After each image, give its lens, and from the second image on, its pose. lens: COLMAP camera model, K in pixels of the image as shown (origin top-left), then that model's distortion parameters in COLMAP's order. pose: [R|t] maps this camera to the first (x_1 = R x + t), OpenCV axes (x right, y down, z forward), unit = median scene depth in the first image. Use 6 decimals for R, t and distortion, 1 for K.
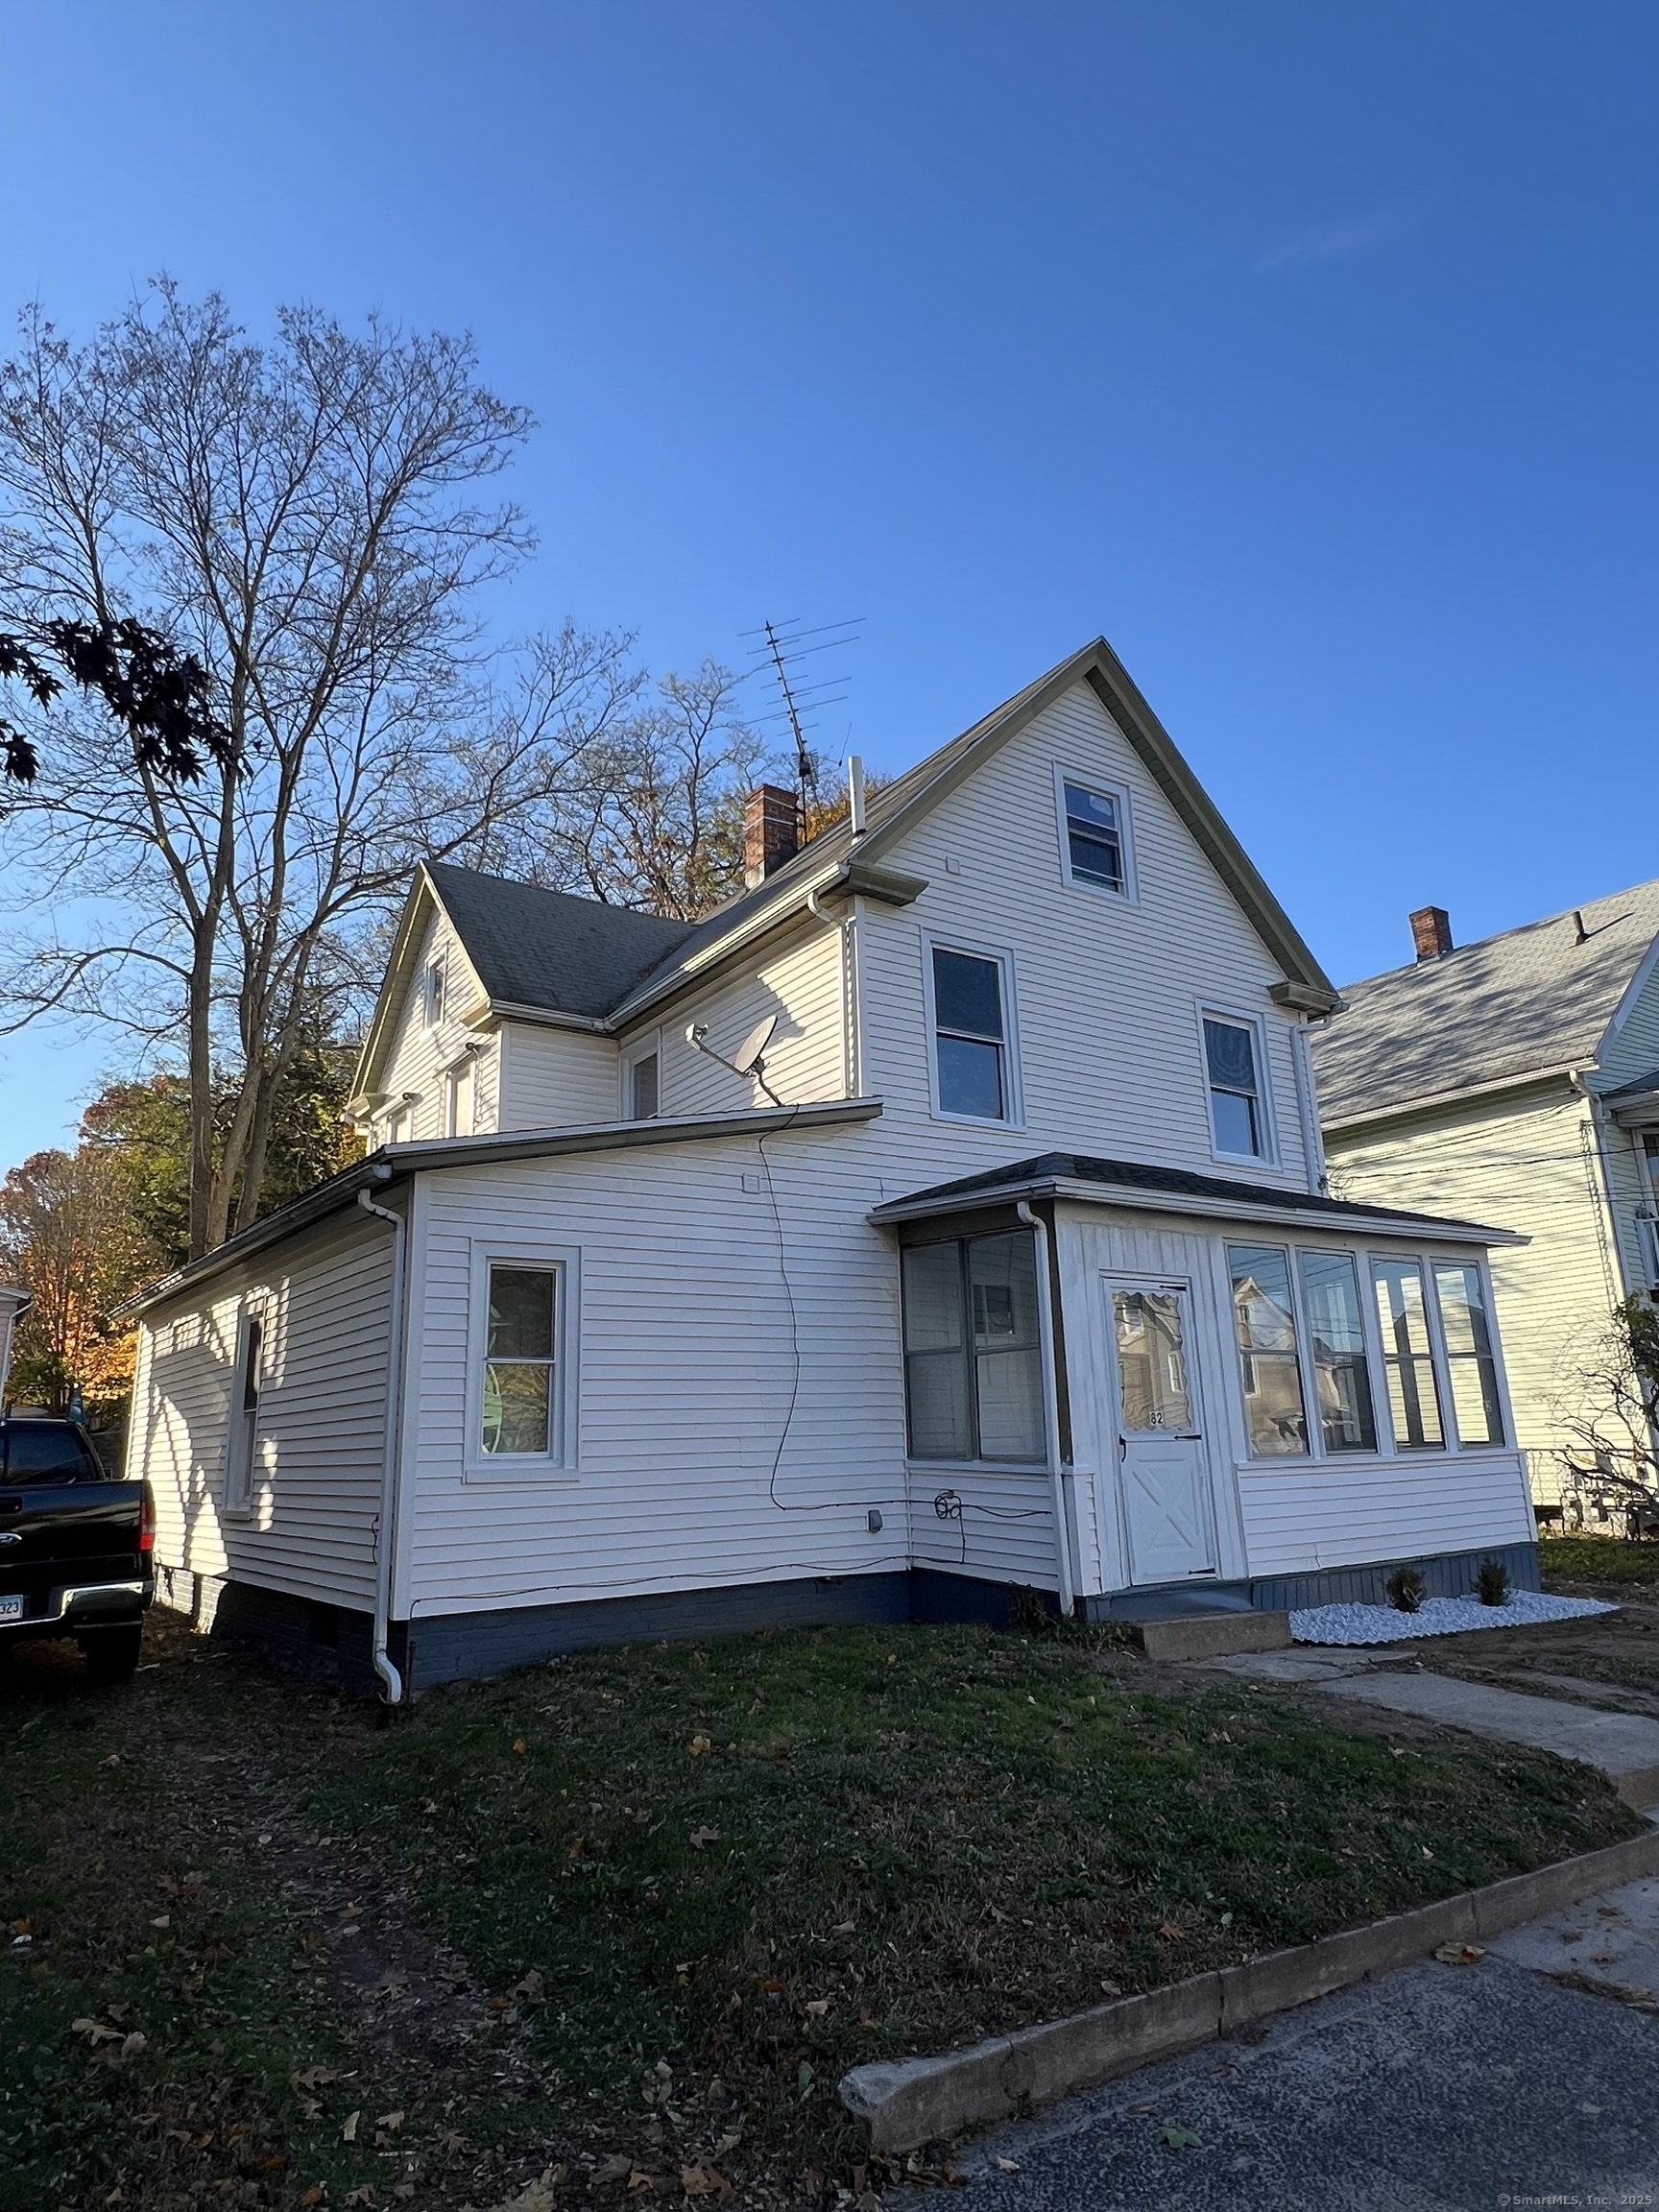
lens RADIAL K [[1346.9, 0, 833.4], [0, 1346.9, 1100.9], [0, 0, 1]] dist [0.000811, -0.001421]
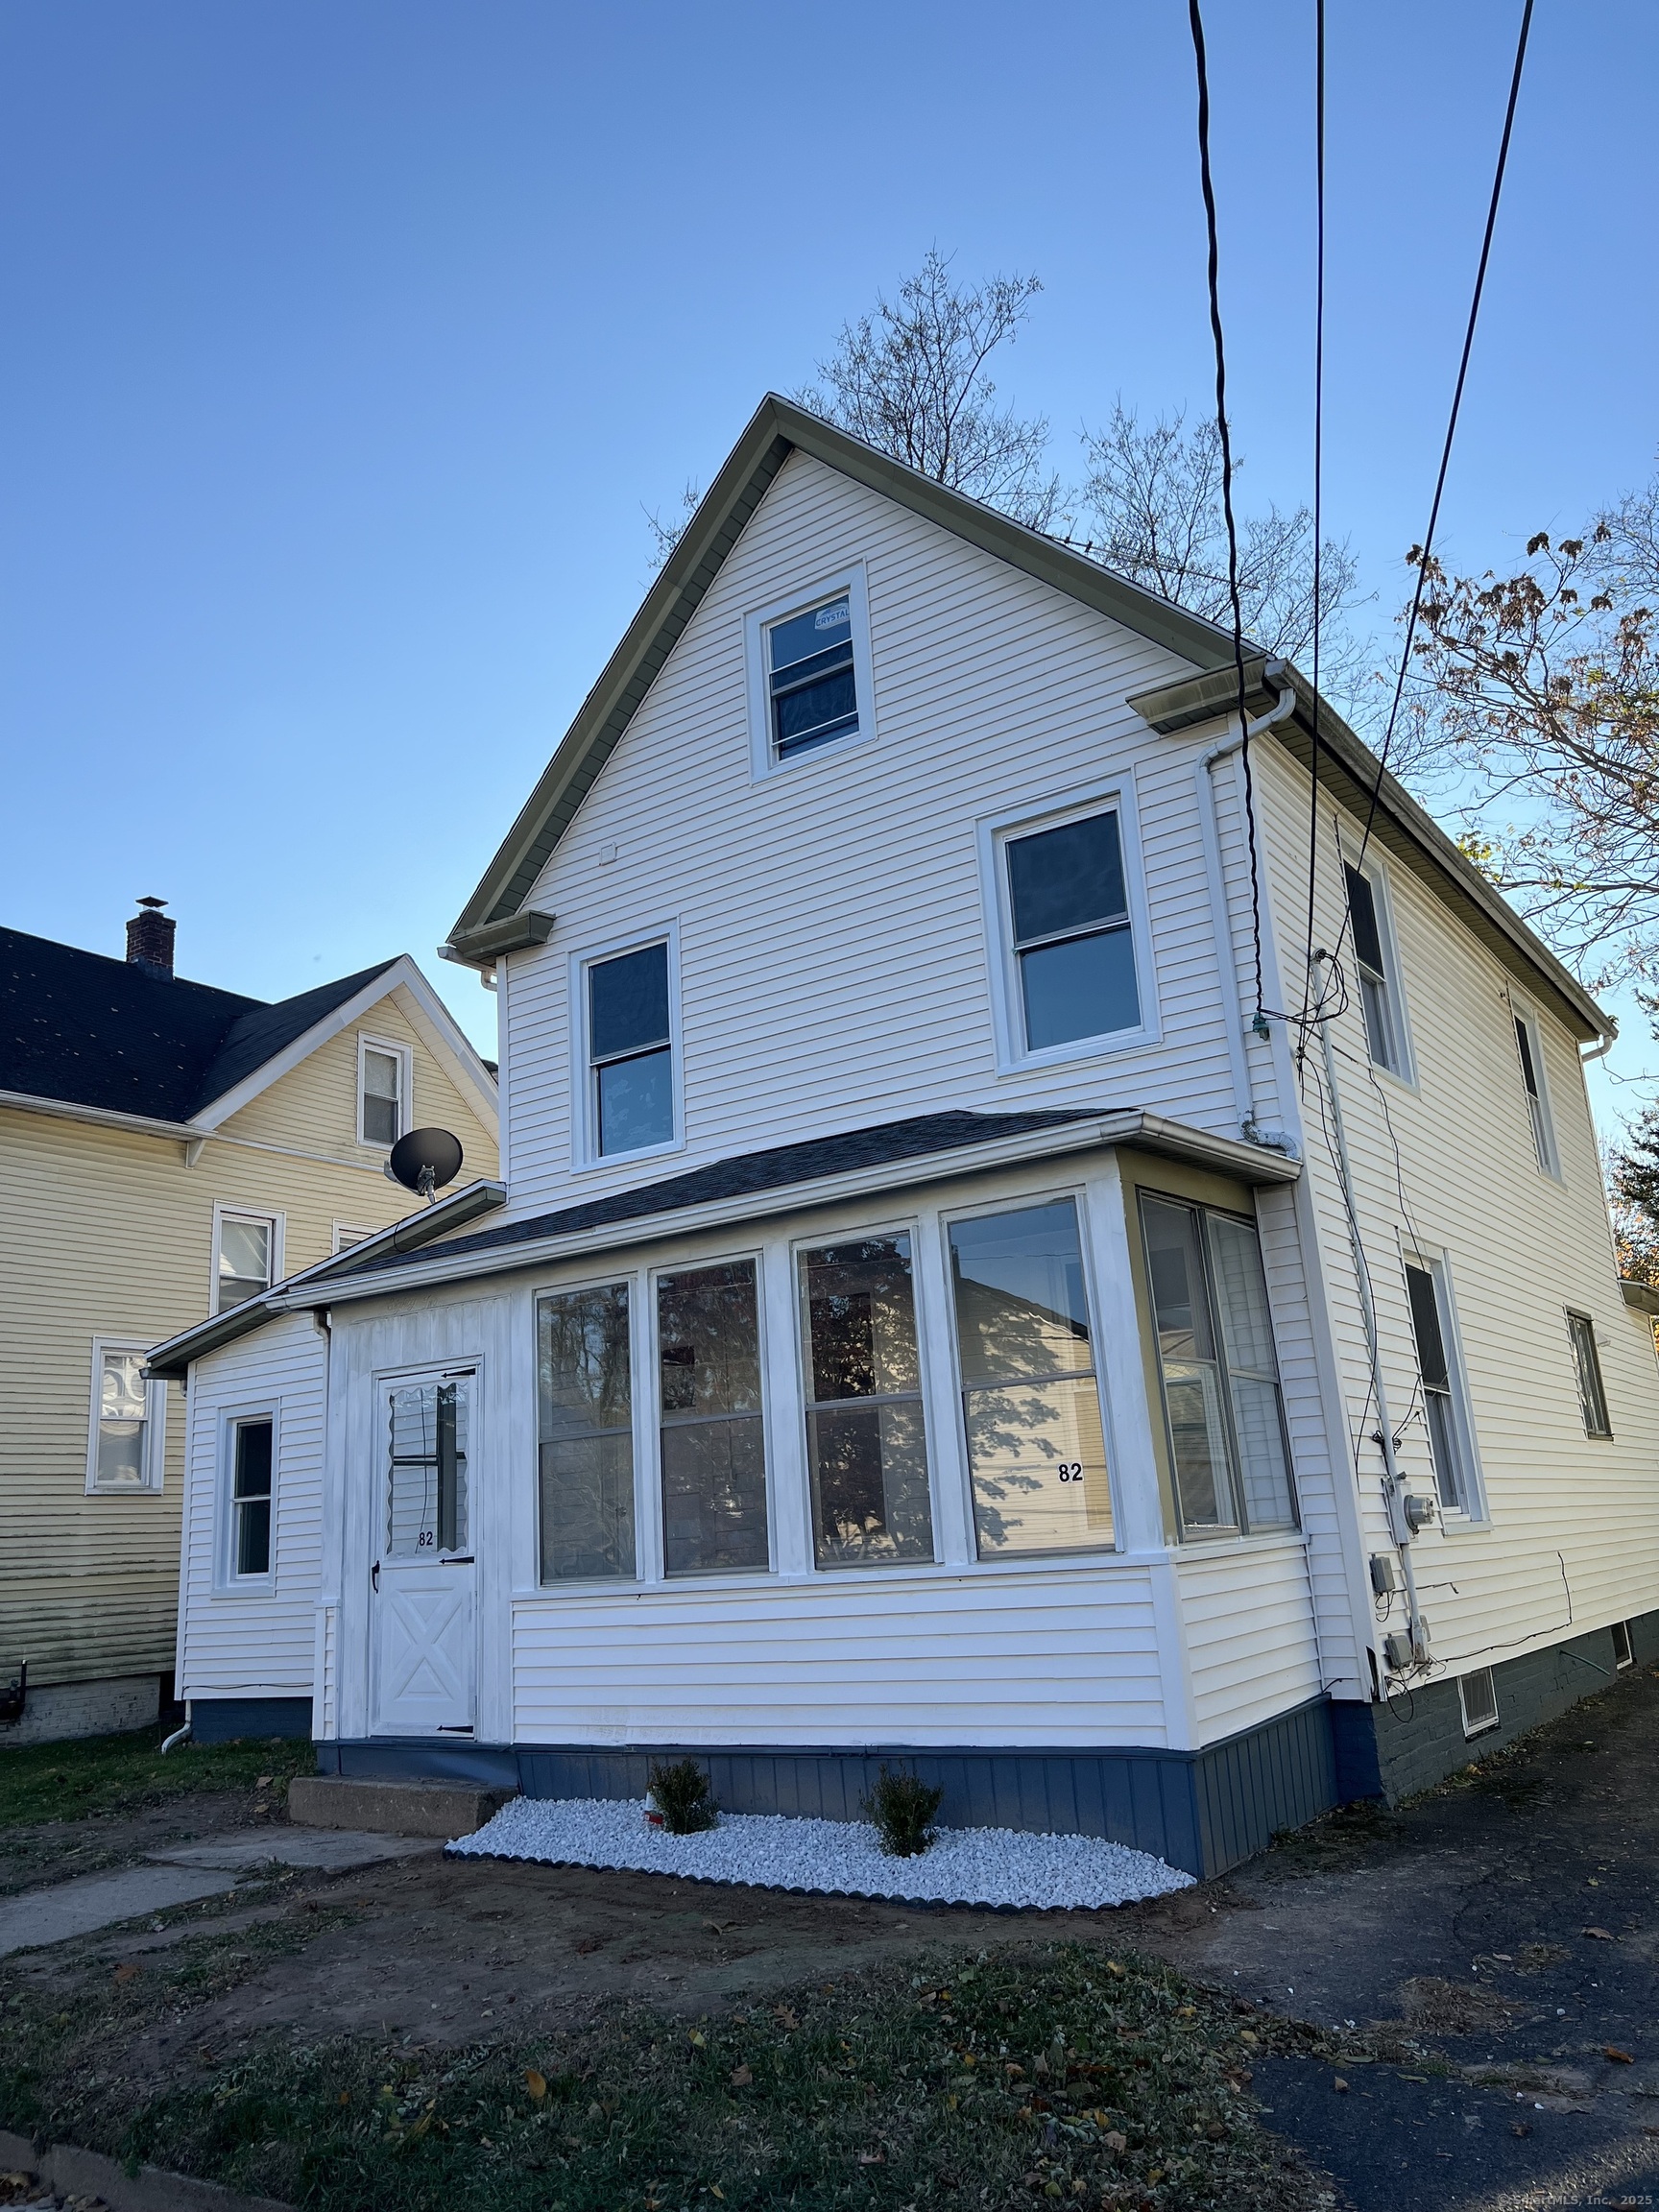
lens RADIAL K [[1672.3, 0, 829.5], [0, 1672.3, 1106.0], [0, 0, 1]] dist [0.057597, -0.086677]
pose [[0.346805, -0.229828, -0.909343, 1.074756], [0.287738, 0.948835, -0.130072, 0.151982], [0.892711, -0.216543, 0.395191, 0.700616]]
